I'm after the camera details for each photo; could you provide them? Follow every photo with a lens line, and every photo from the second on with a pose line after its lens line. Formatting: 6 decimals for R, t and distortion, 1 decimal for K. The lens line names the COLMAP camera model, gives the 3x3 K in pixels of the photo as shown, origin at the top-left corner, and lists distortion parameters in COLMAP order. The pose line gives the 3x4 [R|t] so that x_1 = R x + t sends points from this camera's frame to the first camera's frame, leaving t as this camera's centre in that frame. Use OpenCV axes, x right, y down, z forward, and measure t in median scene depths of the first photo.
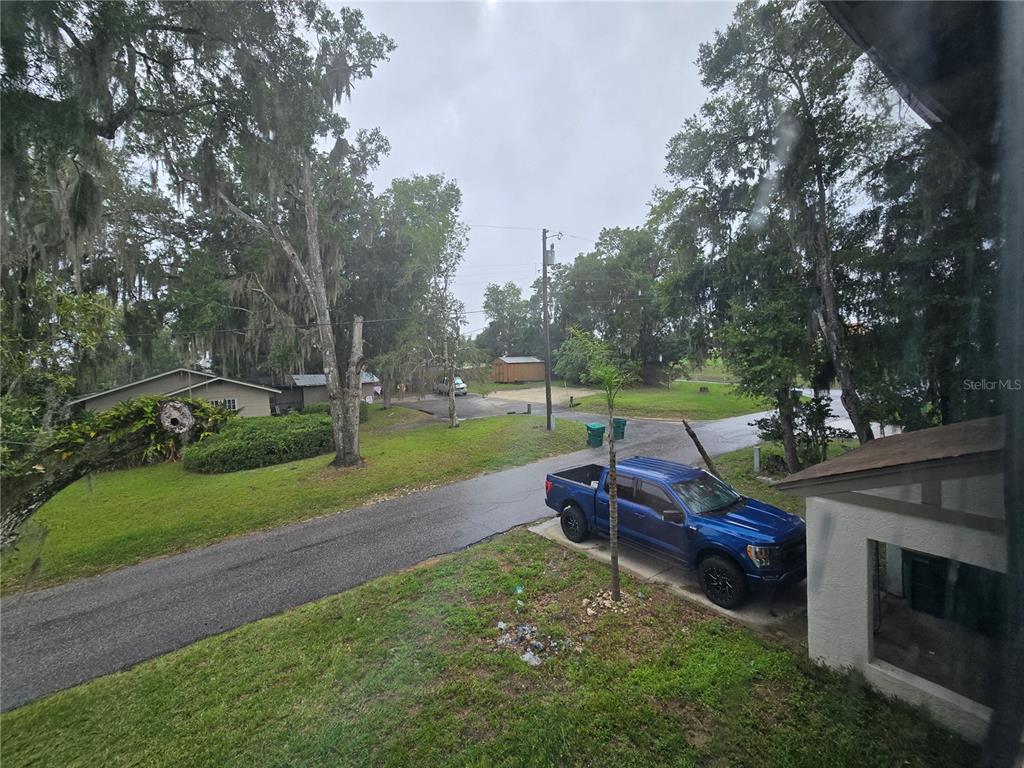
lens RADIAL K [[416.7, 0, 512.0], [0, 416.7, 384.0], [0, 0, 1]] dist [0.024380, 0.000206]
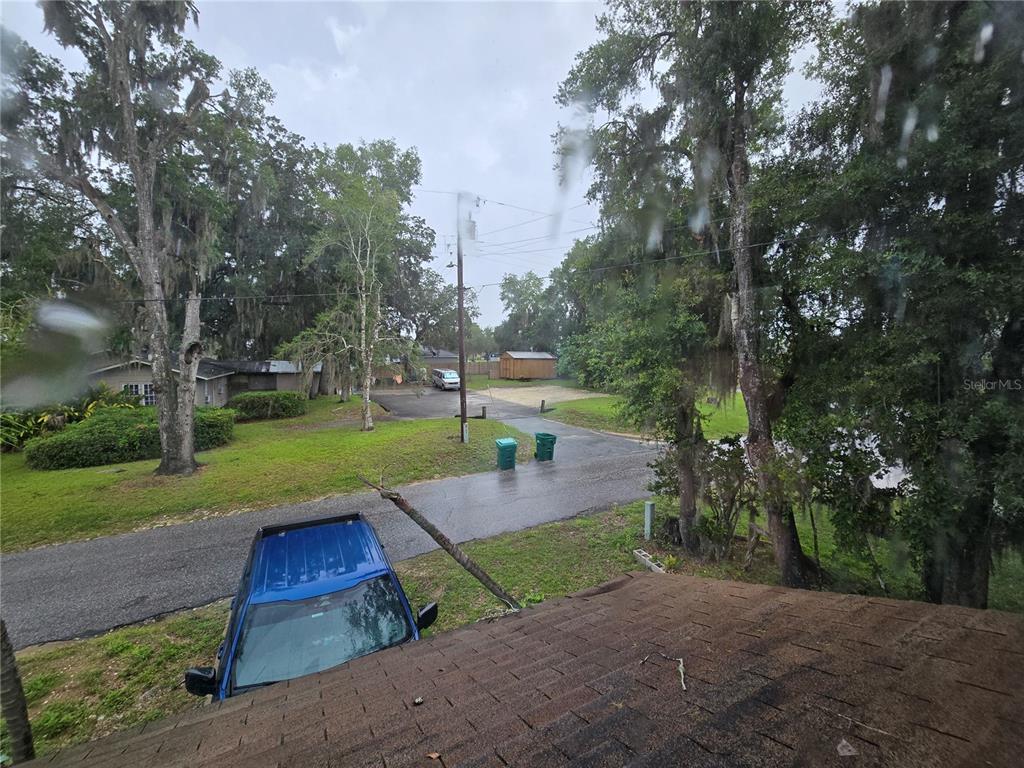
lens RADIAL K [[416.7, 0, 512.0], [0, 416.7, 384.0], [0, 0, 1]] dist [0.024380, 0.000206]
pose [[0.988929, 0.051411, -0.139202, 0.216725], [-0.049431, 0.998622, 0.017647, -0.016928], [0.139918, -0.010571, 0.990107, 0.150345]]
